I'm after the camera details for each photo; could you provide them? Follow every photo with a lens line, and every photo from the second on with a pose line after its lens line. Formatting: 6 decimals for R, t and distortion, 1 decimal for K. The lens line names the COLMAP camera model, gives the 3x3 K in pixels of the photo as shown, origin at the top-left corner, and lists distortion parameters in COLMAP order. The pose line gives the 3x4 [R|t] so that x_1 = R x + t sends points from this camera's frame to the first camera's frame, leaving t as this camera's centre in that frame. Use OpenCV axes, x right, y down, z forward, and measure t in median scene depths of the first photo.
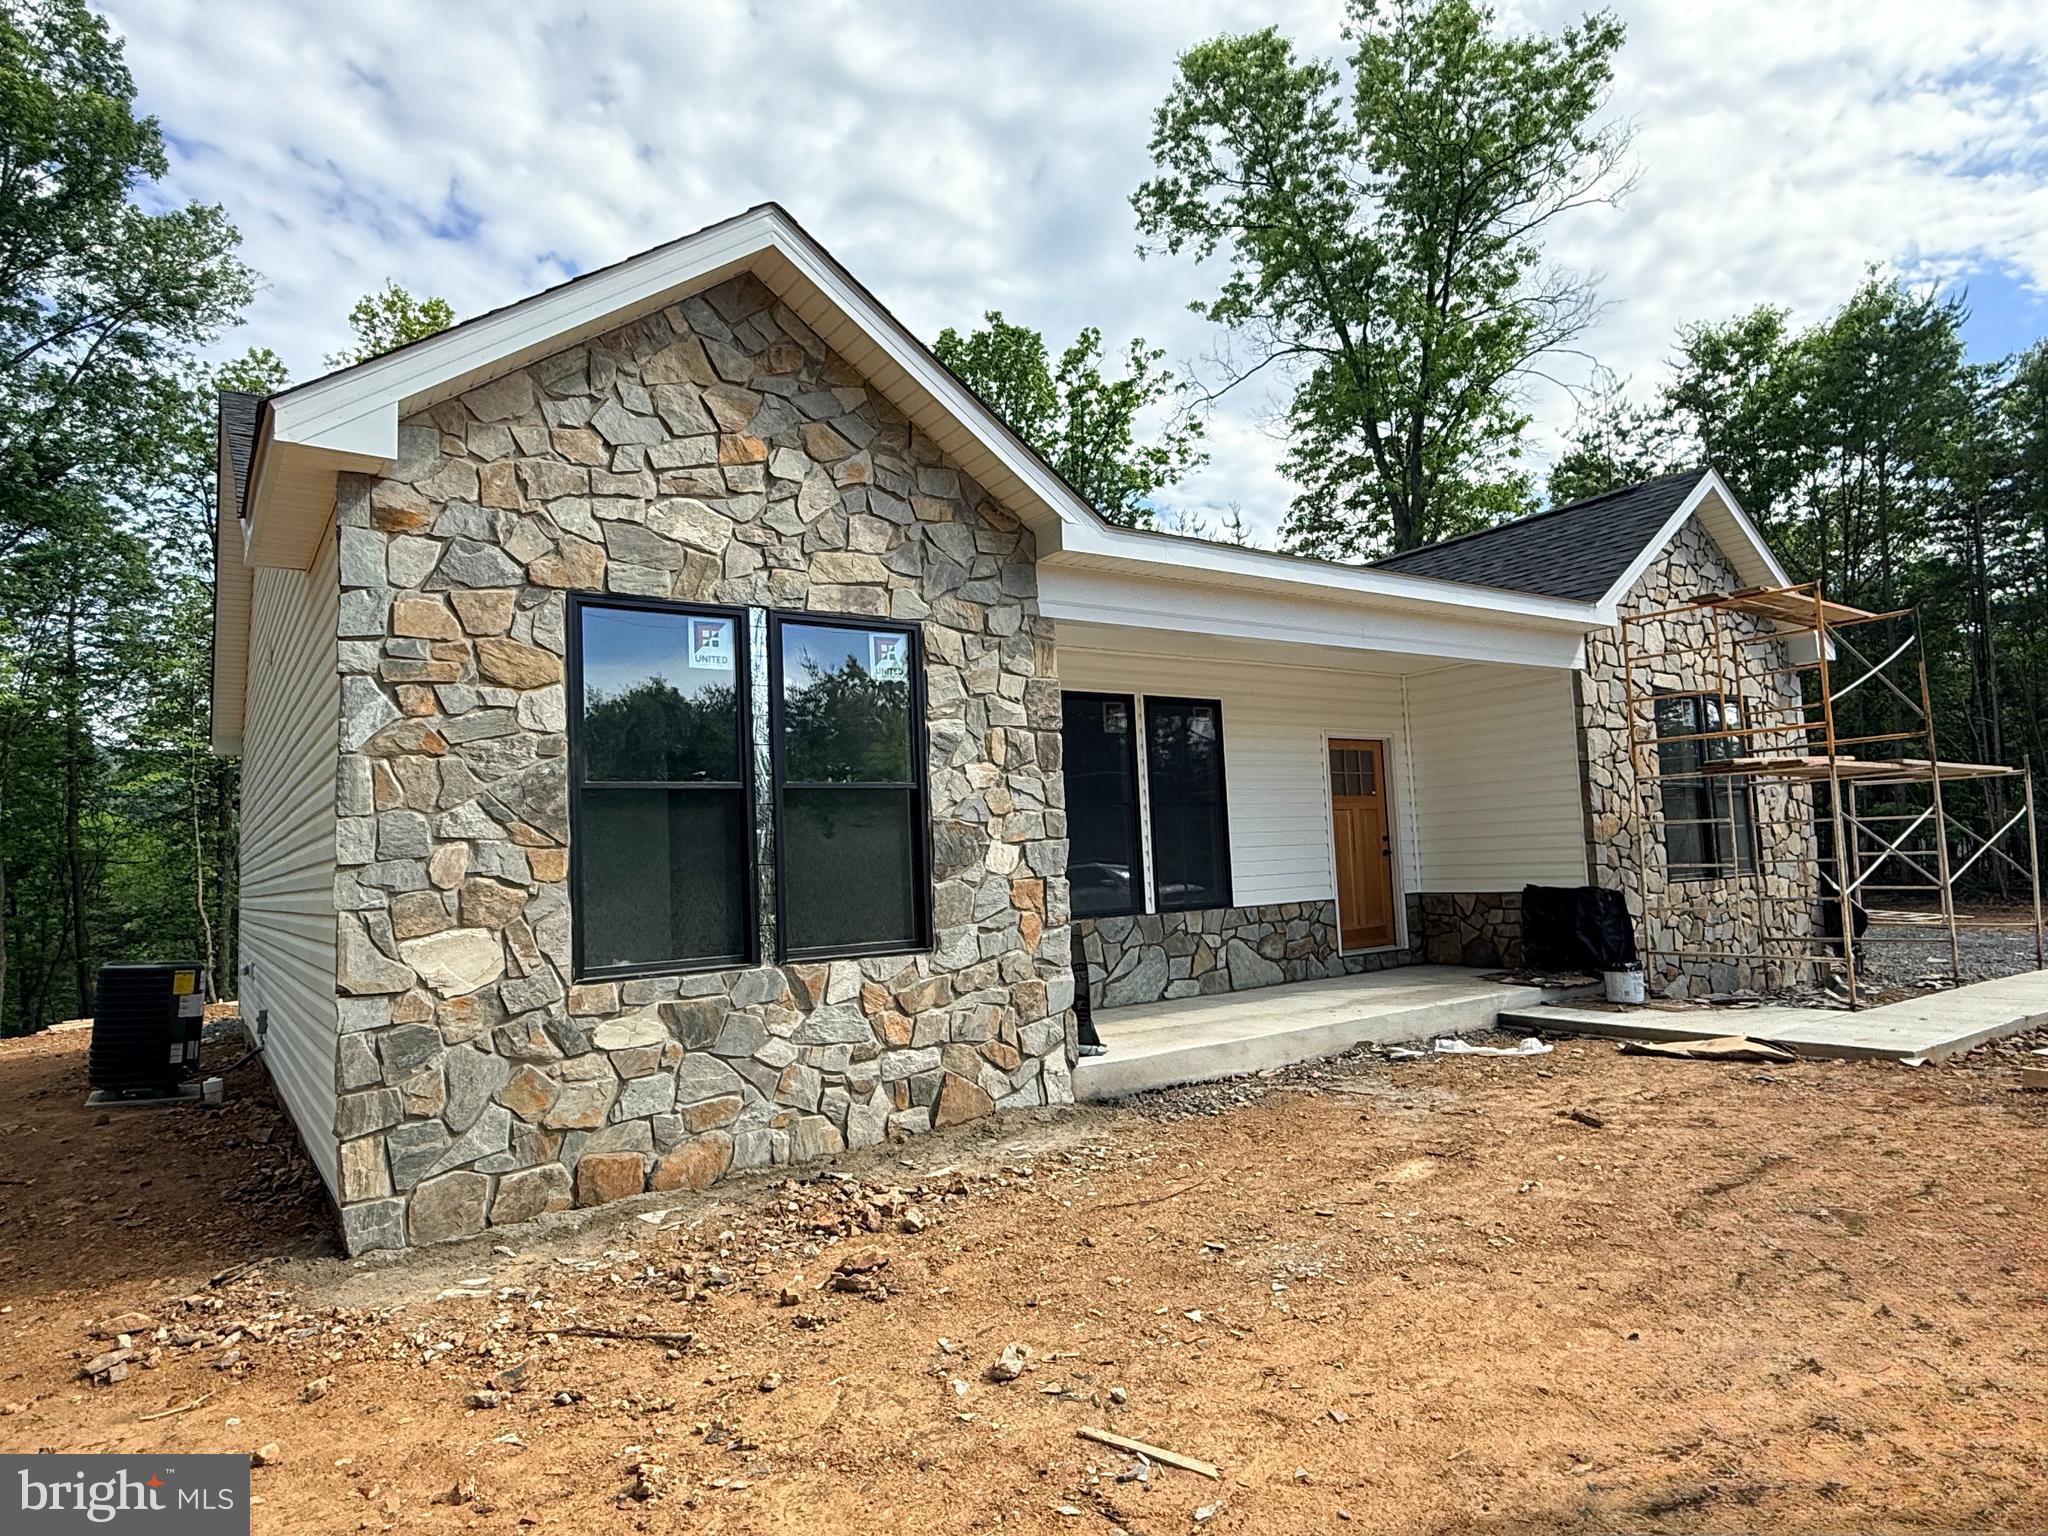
lens RADIAL K [[1185.8, 0, 1024.0], [0, 1185.8, 768.0], [0, 0, 1]] dist [-0.000366, -0.000618]
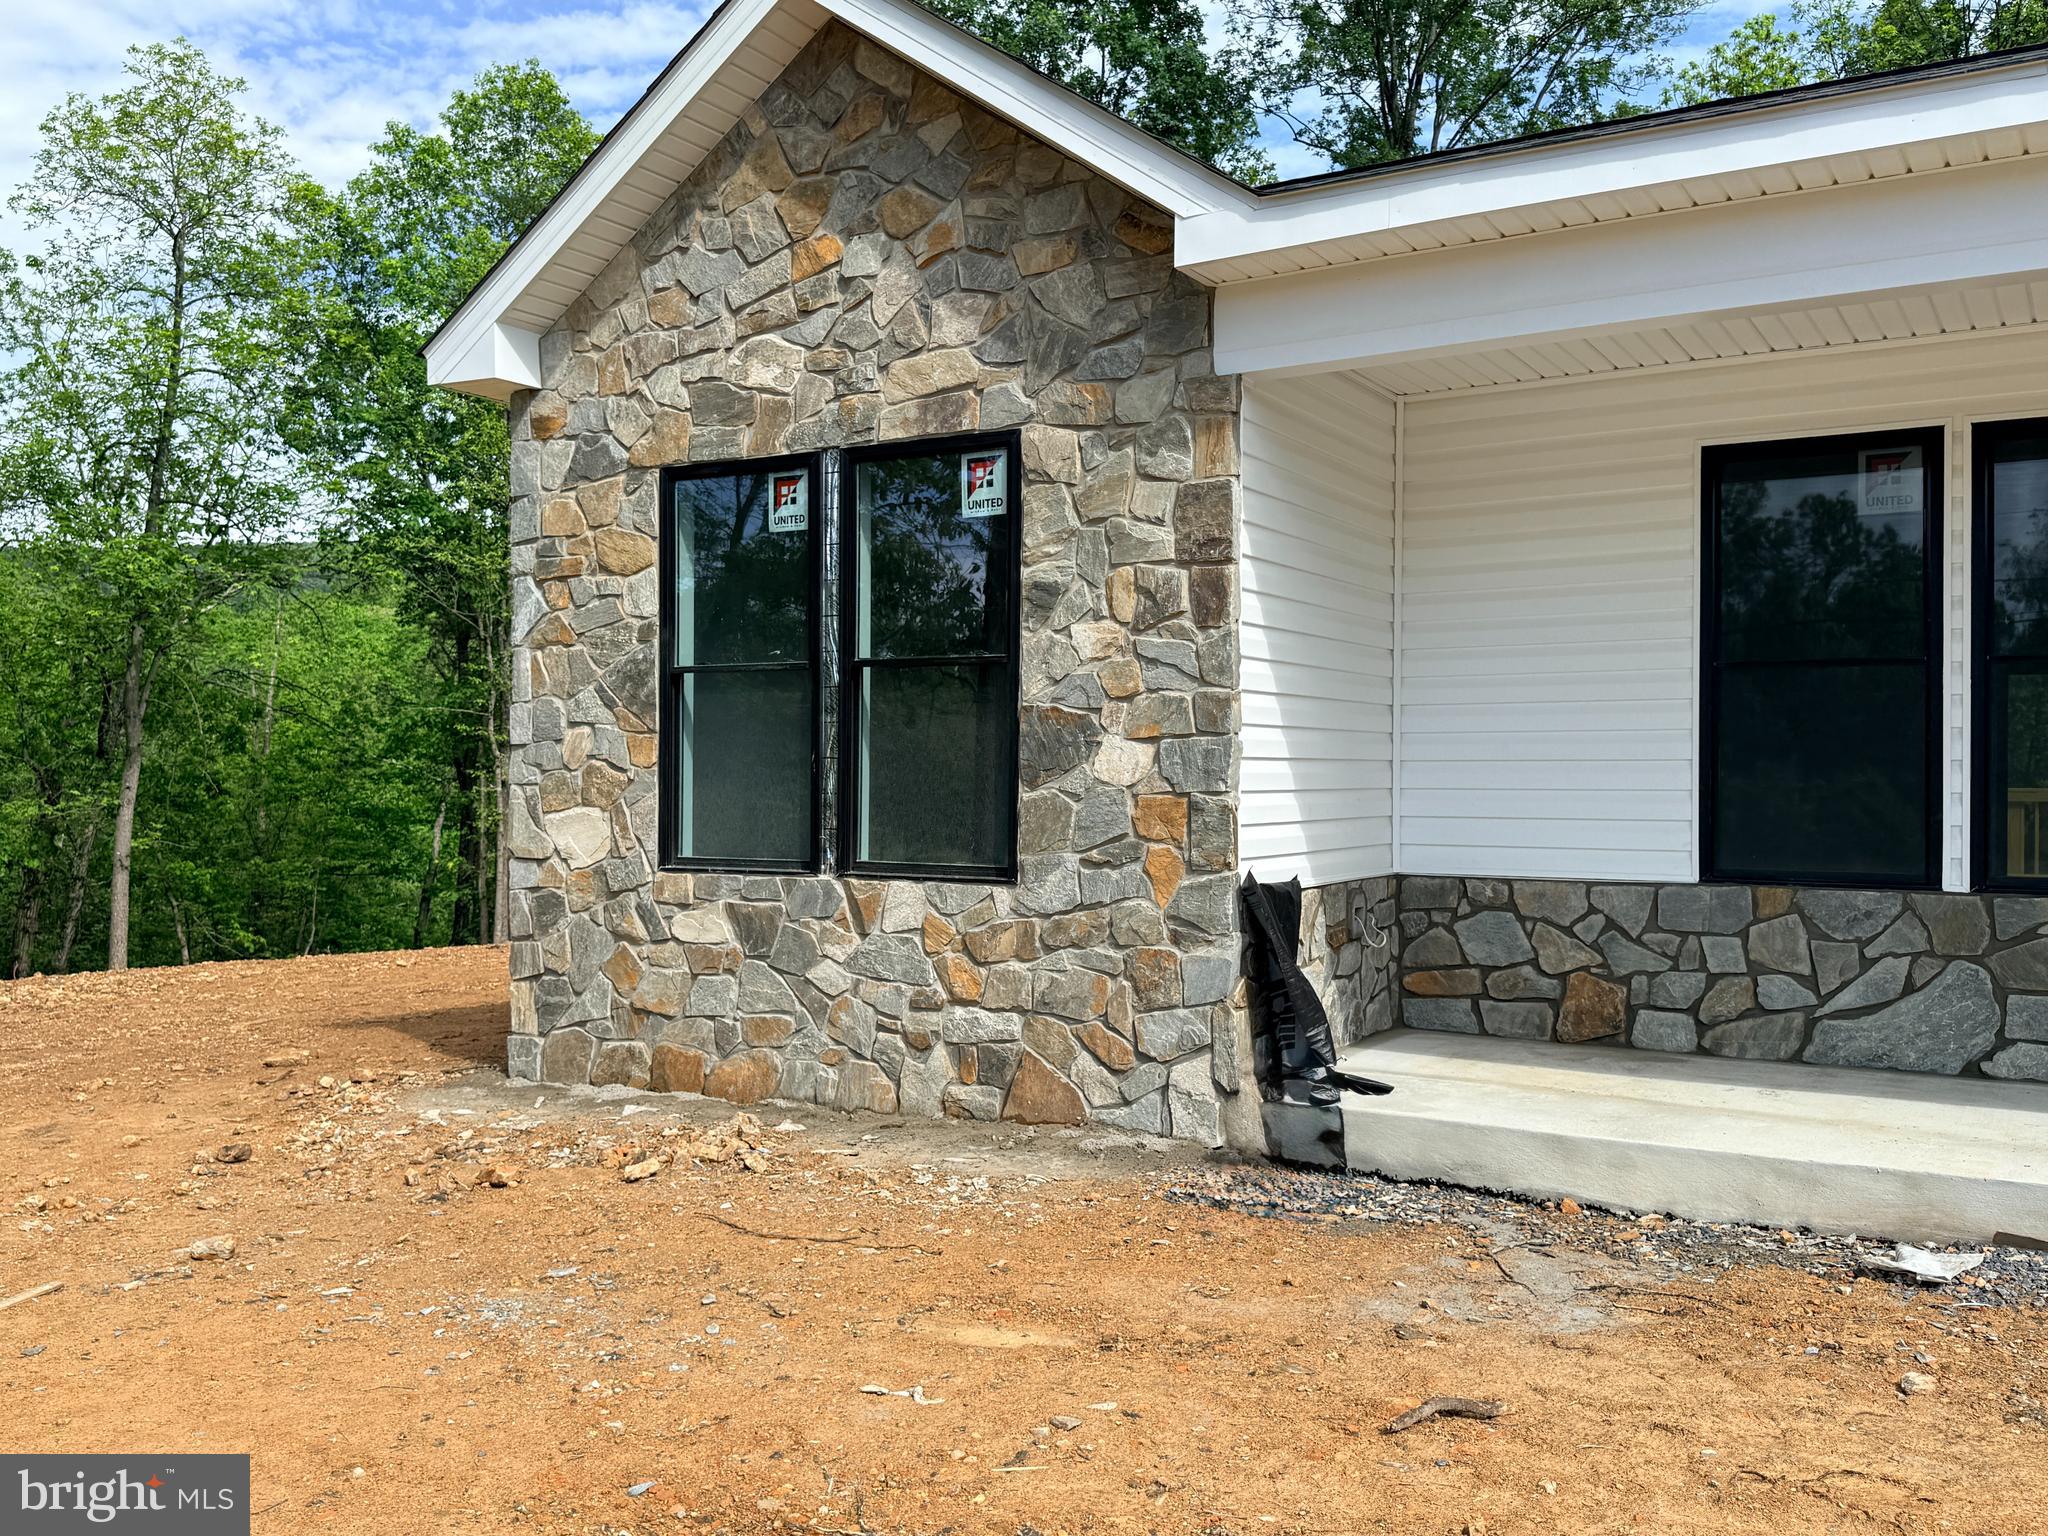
lens RADIAL K [[1790.1, 0, 1024.0], [0, 1790.1, 768.0], [0, 0, 1]] dist [0.189563, -0.367050]
pose [[0.401636, 0.043566, -0.914763, 0.996652], [0.053072, 0.996082, 0.070741, 0.005211], [0.914260, -0.076960, 0.397750, 0.605556]]
